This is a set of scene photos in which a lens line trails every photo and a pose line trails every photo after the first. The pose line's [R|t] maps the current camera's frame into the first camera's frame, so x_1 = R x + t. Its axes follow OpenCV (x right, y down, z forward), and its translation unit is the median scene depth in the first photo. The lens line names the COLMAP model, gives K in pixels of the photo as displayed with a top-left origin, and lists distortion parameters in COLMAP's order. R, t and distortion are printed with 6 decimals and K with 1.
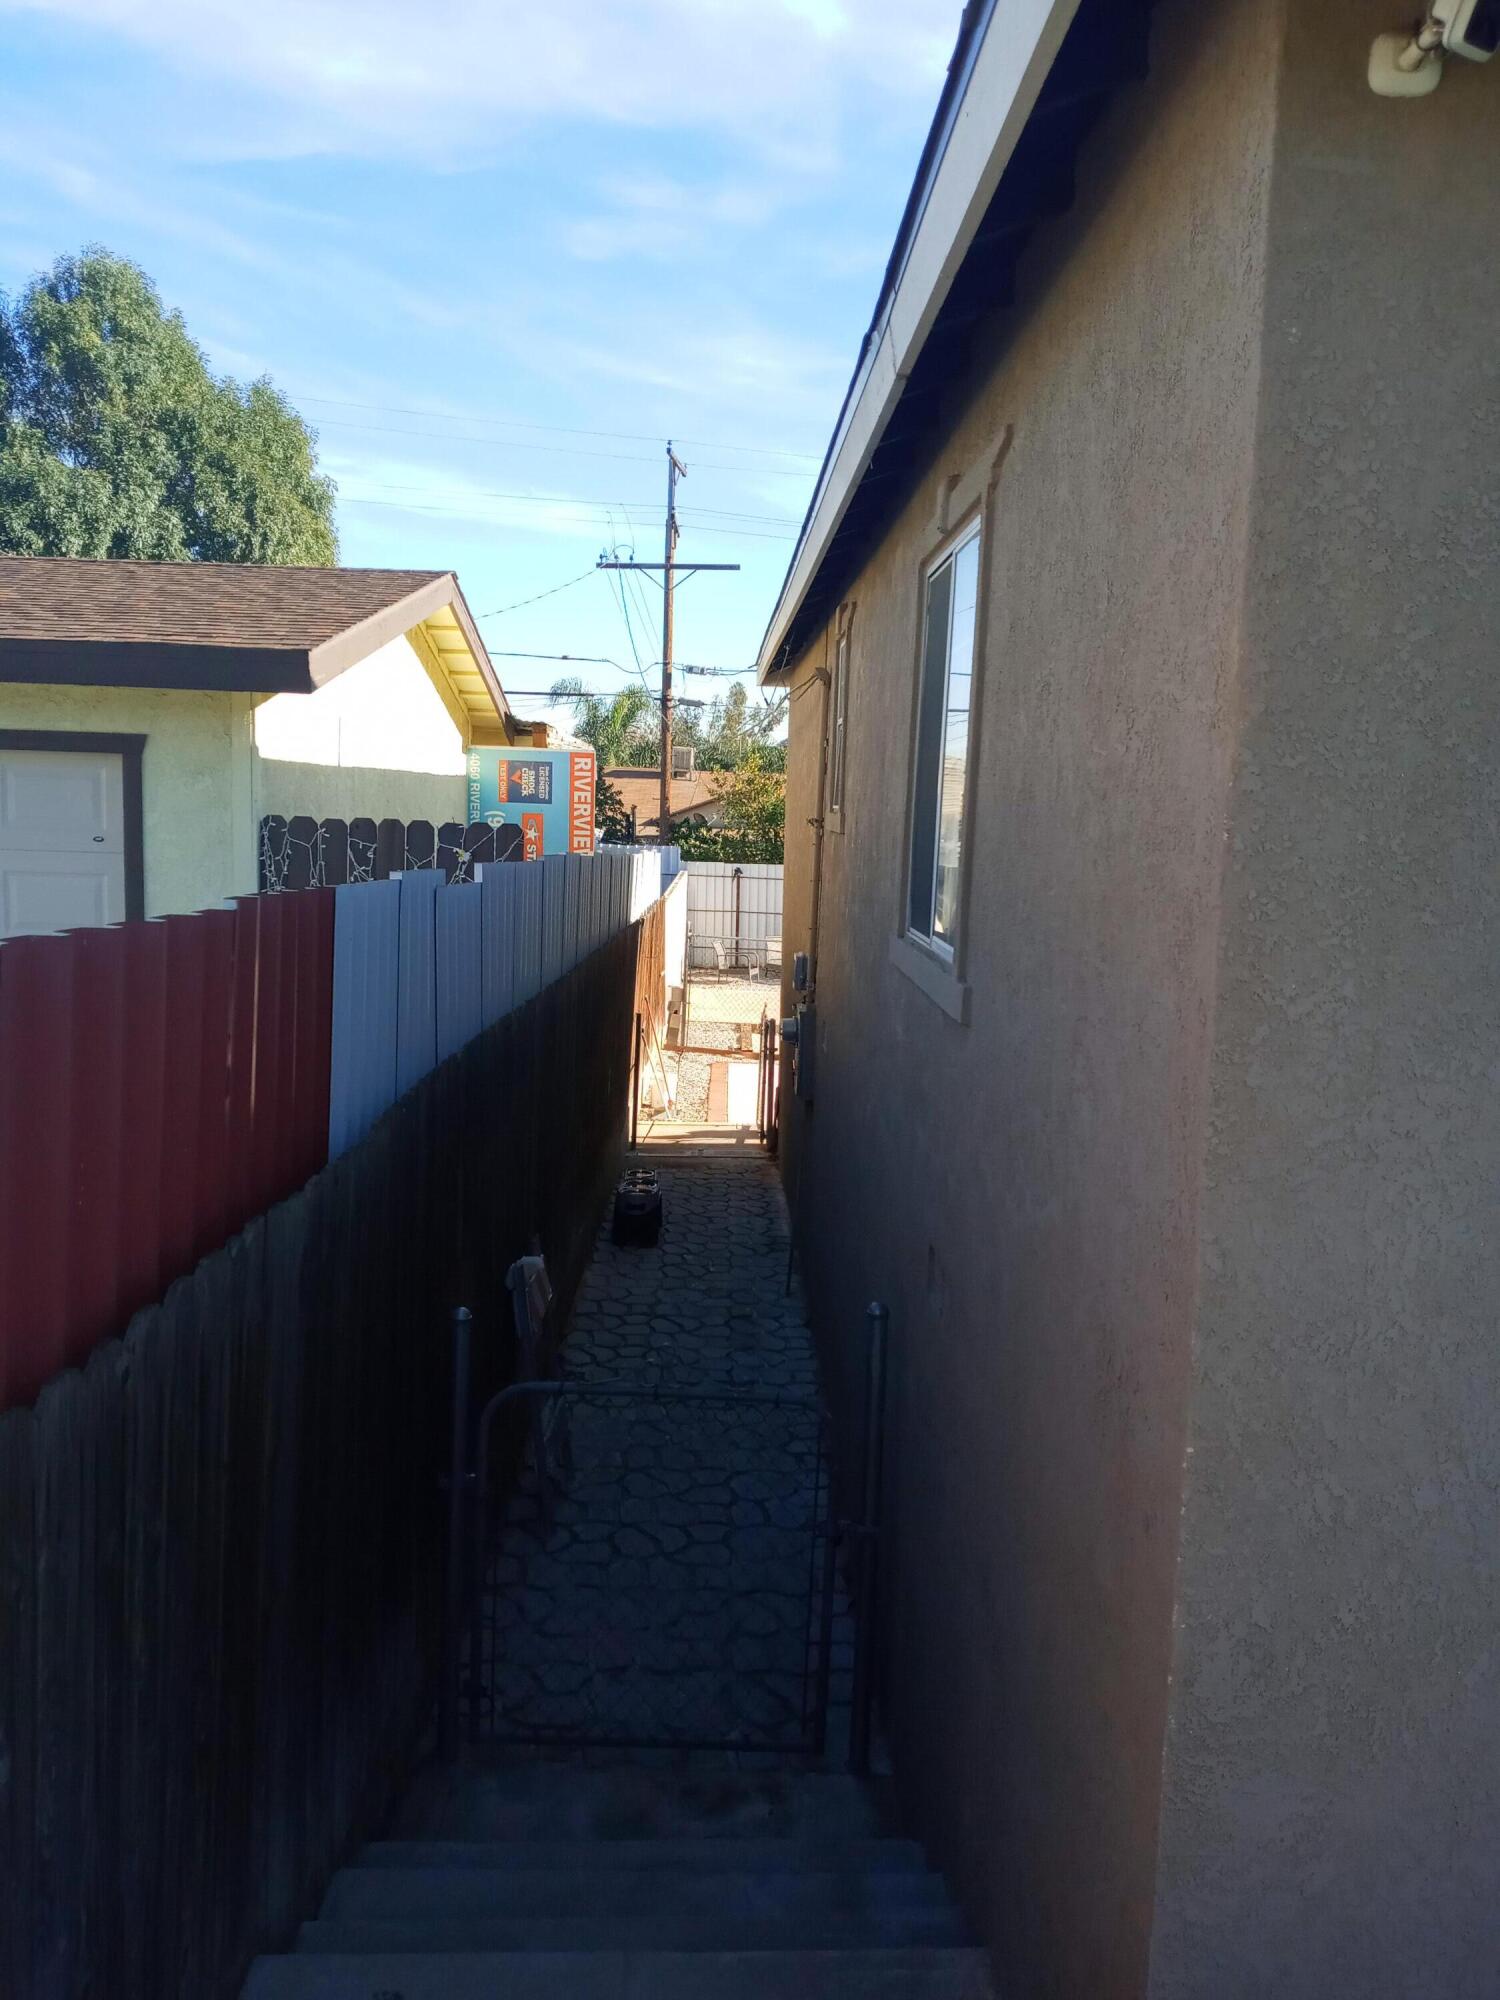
lens RADIAL K [[1612.3, 0, 754.9], [0, 1612.3, 1010.4], [0, 0, 1]] dist [0.043535, -0.073790]
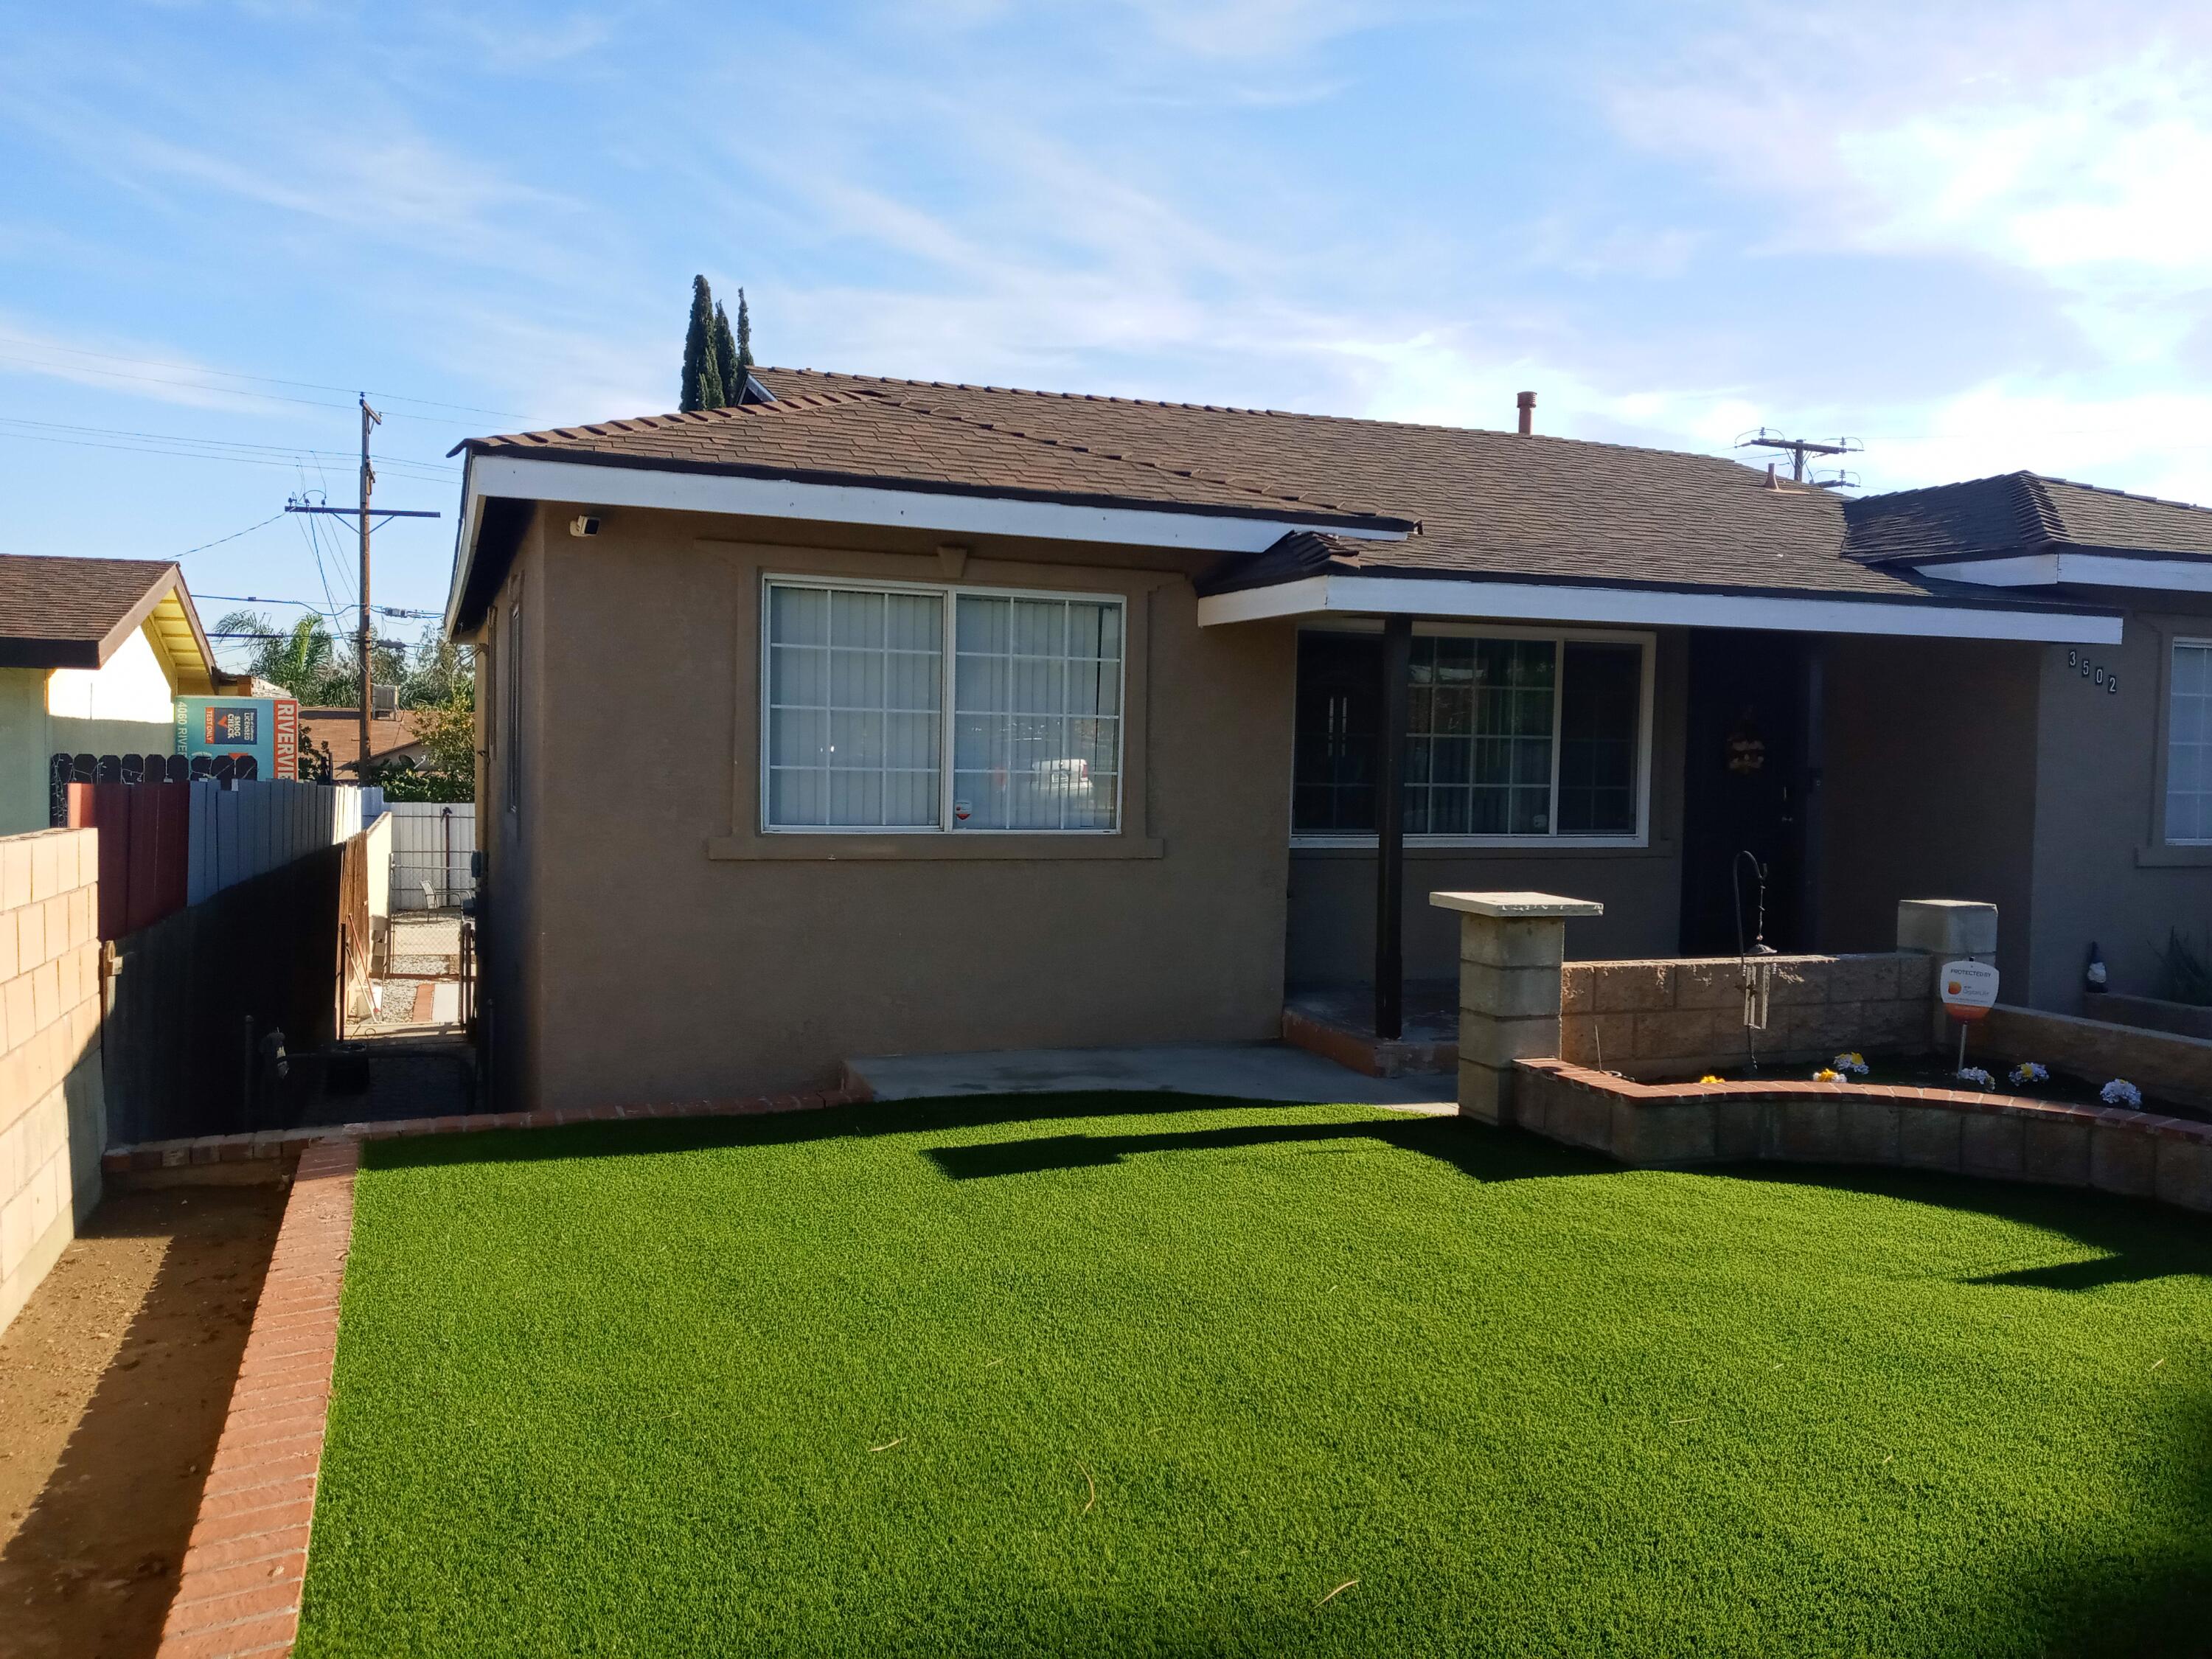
lens RADIAL K [[1867.9, 0, 1129.8], [0, 1867.9, 773.2], [0, 0, 1]] dist [0.018474, 0.008381]
pose [[0.945221, -0.026509, 0.325354, 0.017604], [0.061884, 0.993175, -0.098865, 0.042843], [-0.320513, 0.113583, 0.940410, -0.309052]]
